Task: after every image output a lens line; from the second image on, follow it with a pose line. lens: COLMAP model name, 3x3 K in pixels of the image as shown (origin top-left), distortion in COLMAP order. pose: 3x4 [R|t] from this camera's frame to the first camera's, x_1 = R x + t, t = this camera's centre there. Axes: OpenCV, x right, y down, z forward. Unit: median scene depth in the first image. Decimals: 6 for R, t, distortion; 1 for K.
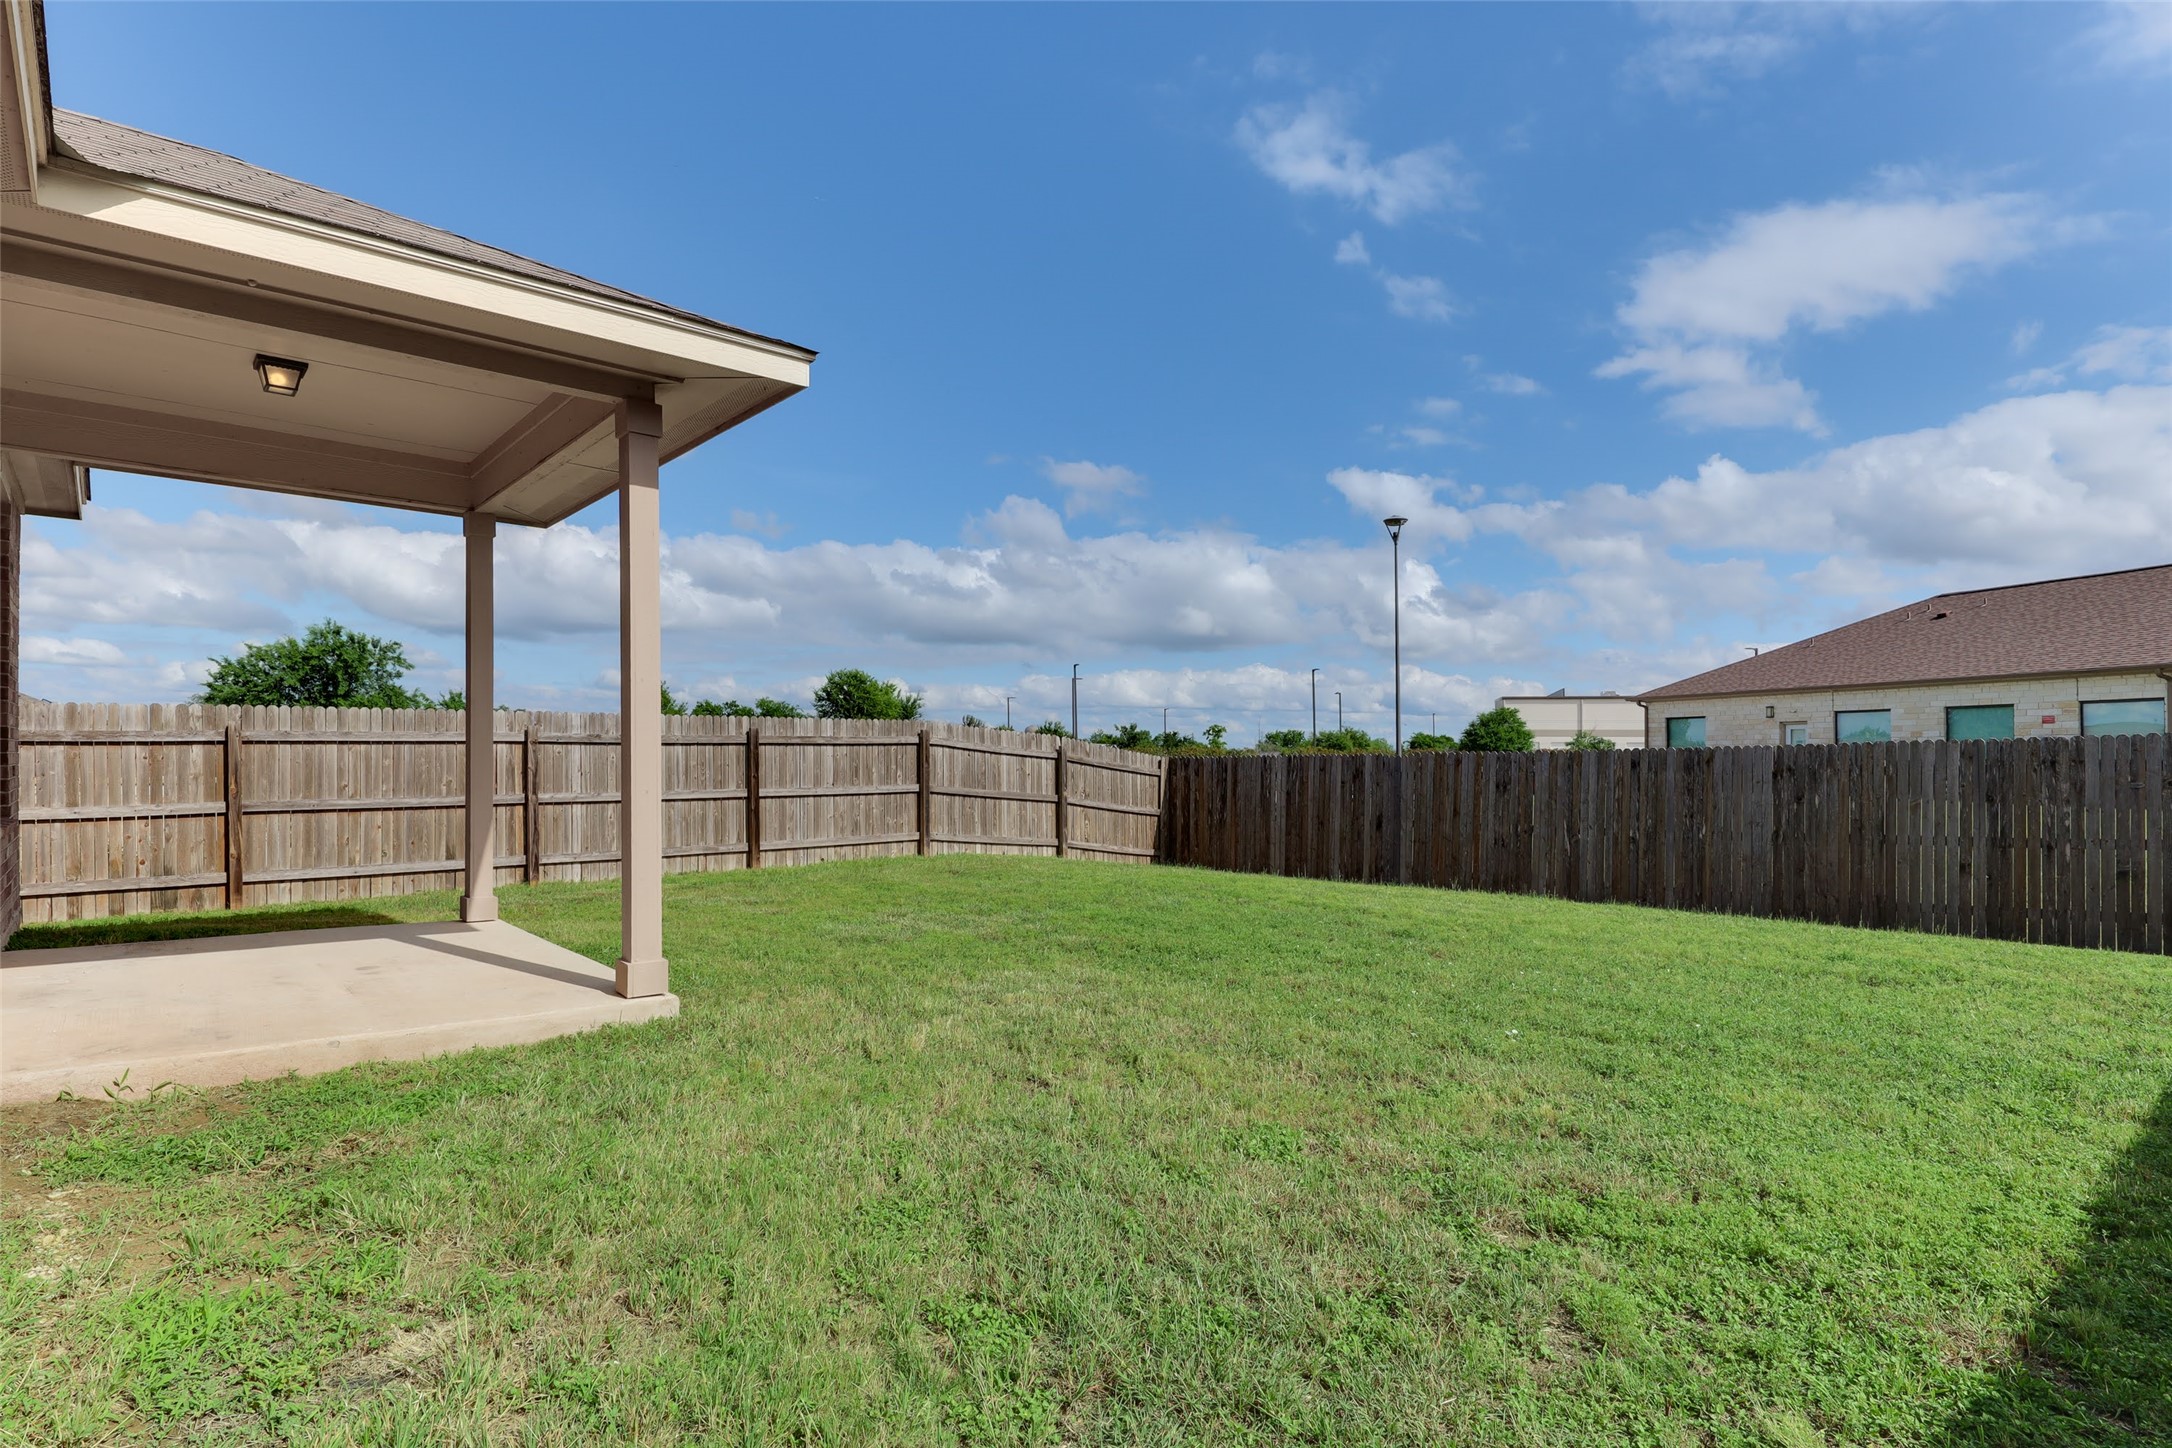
lens RADIAL K [[1103.5, 0, 1091.5], [0, 1103.5, 765.8], [0, 0, 1]] dist [0.001411, 0.000002]
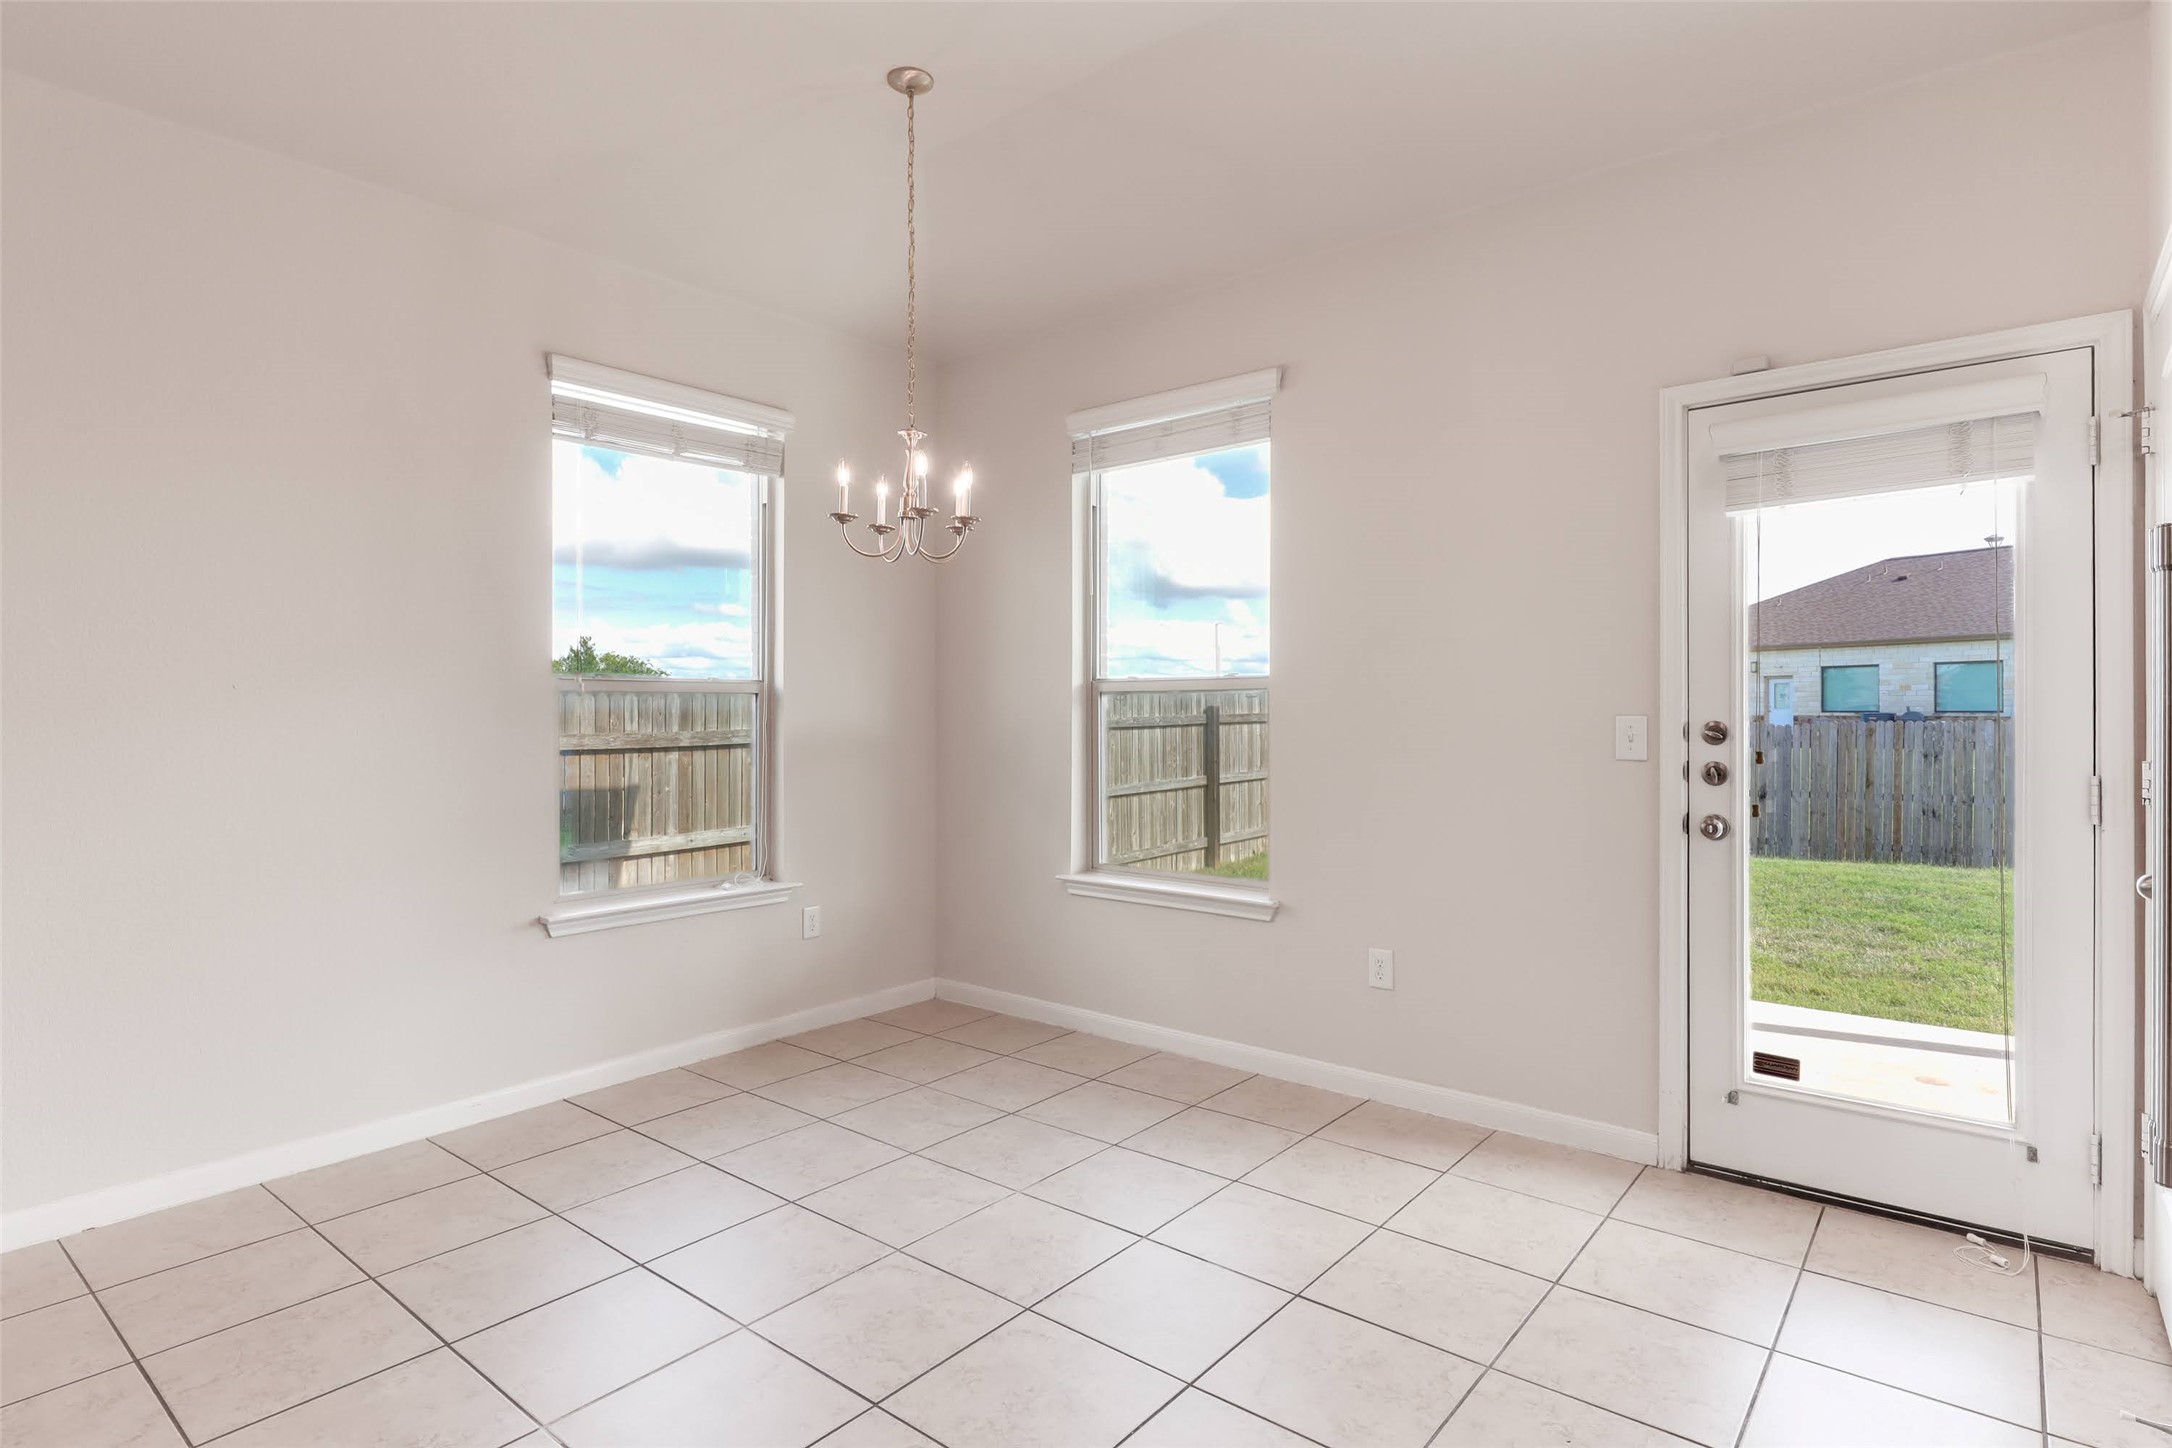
lens RADIAL K [[1104.1, 0, 1096.8], [0, 1104.1, 724.0], [0, 0, 1]] dist [0.000967, -0.000761]
pose [[0.986192, -0.012699, 0.165118, -0.521109], [0.011583, 0.999903, 0.007720, -0.026532], [-0.165200, -0.005700, 0.986244, 0.150079]]
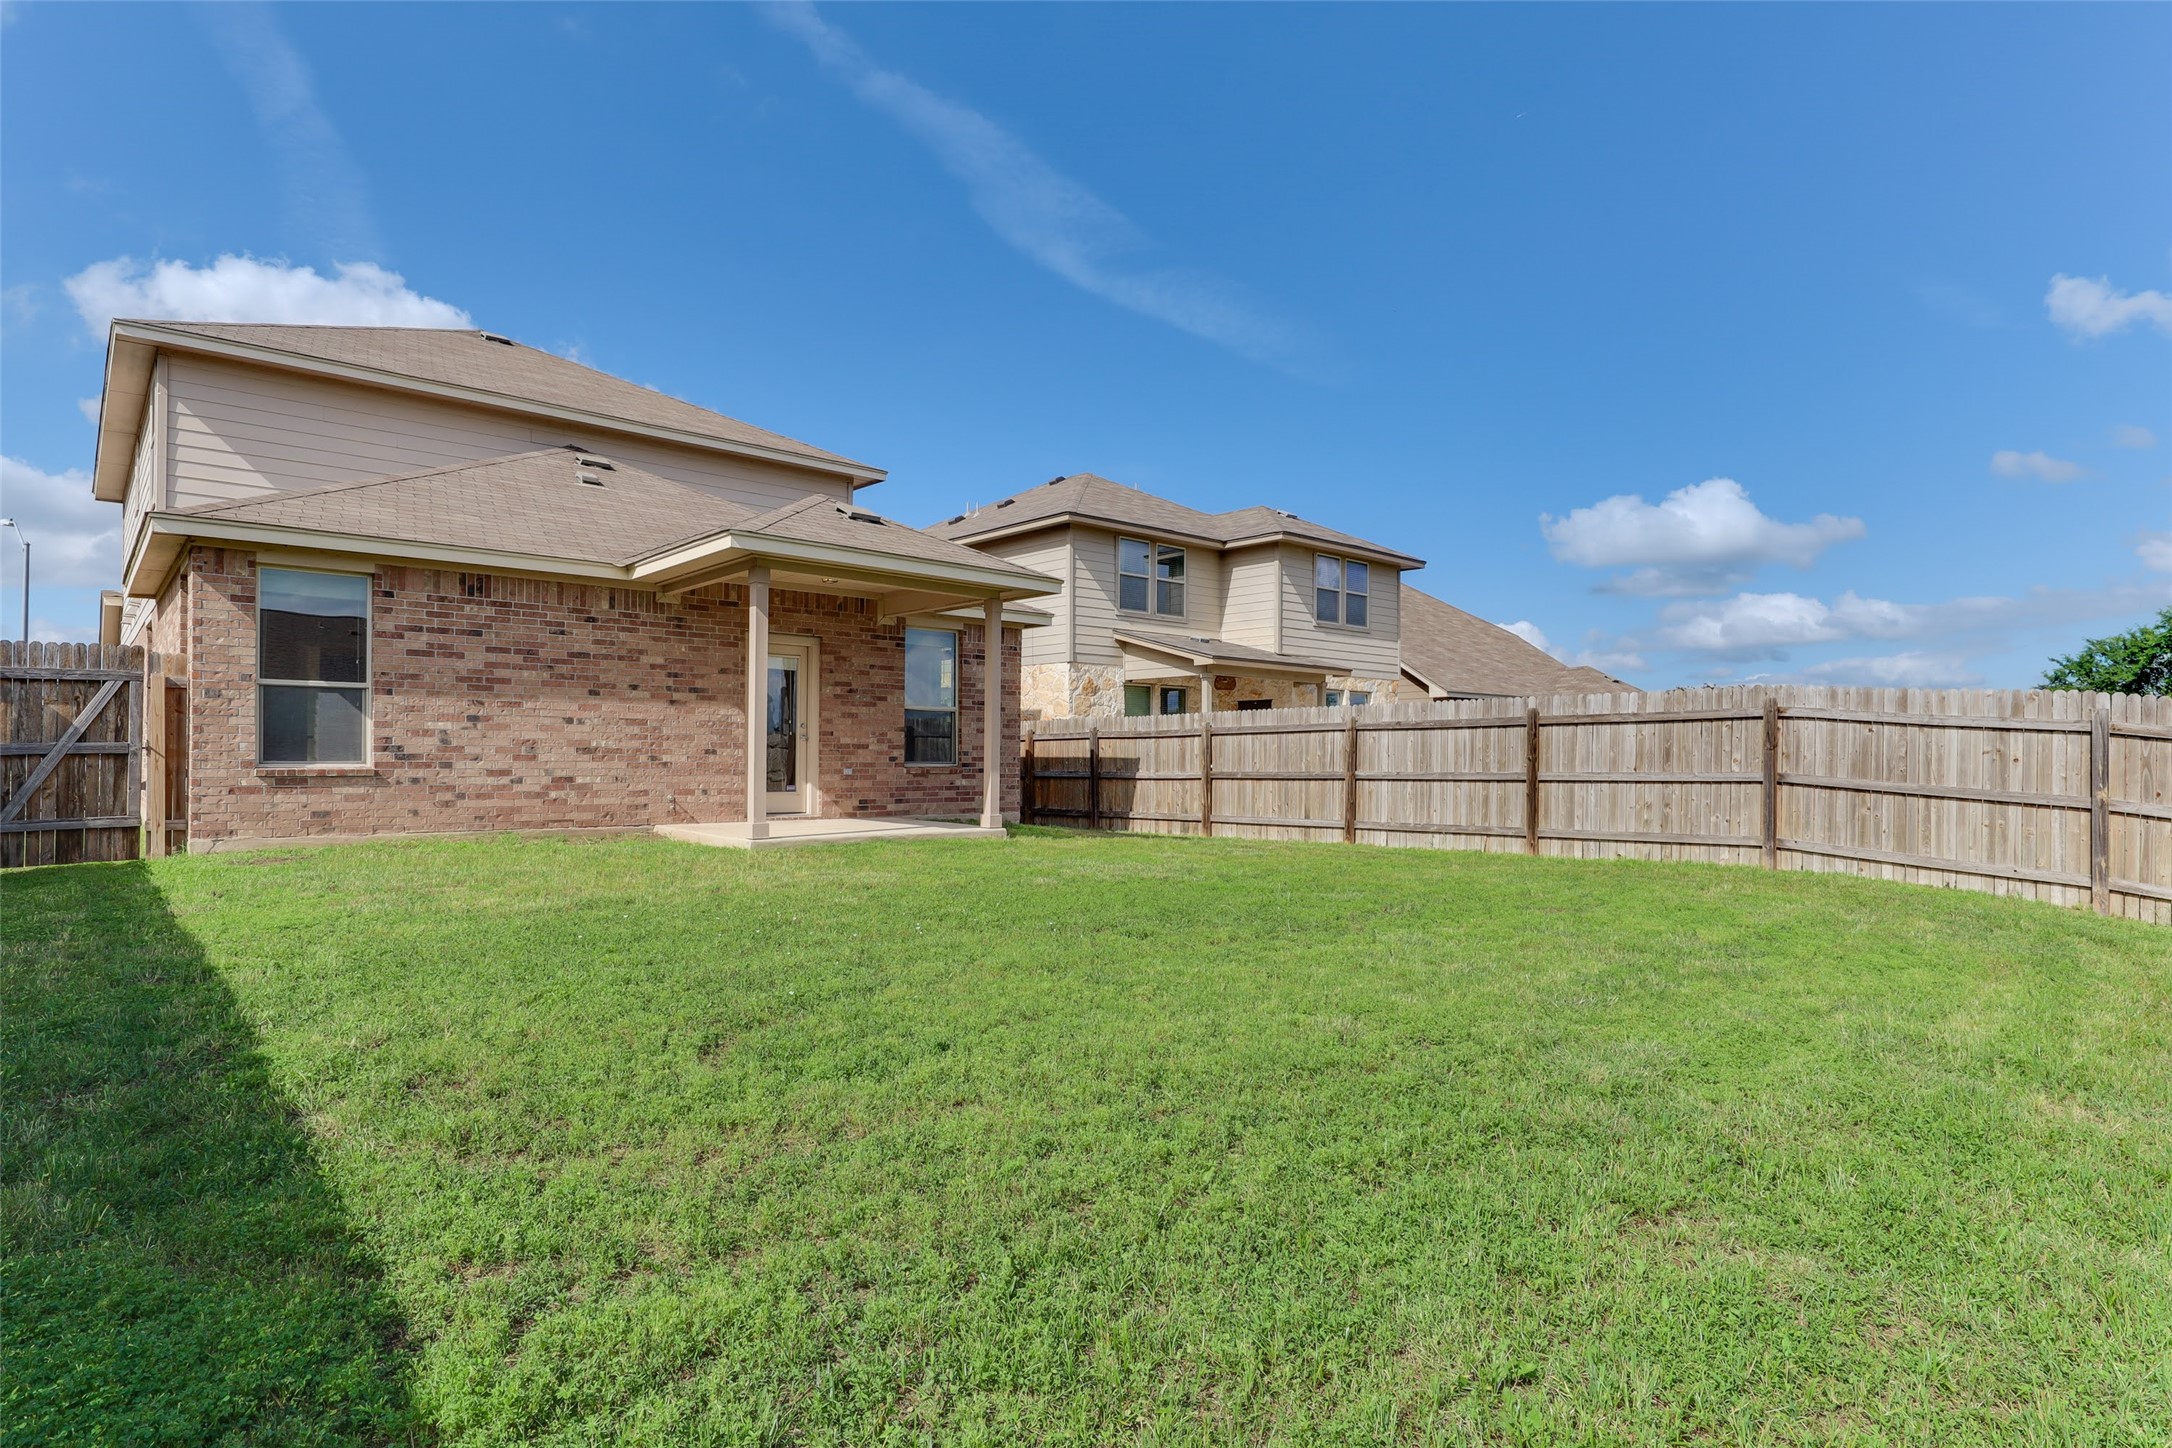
lens RADIAL K [[1104.1, 0, 1096.8], [0, 1104.1, 724.0], [0, 0, 1]] dist [0.000967, -0.000761]
pose [[0.015131, -0.031428, -0.999391, 0.630820], [-0.002066, 0.999503, -0.031463, 0.010221], [0.999883, 0.002541, 0.015059, 0.585891]]
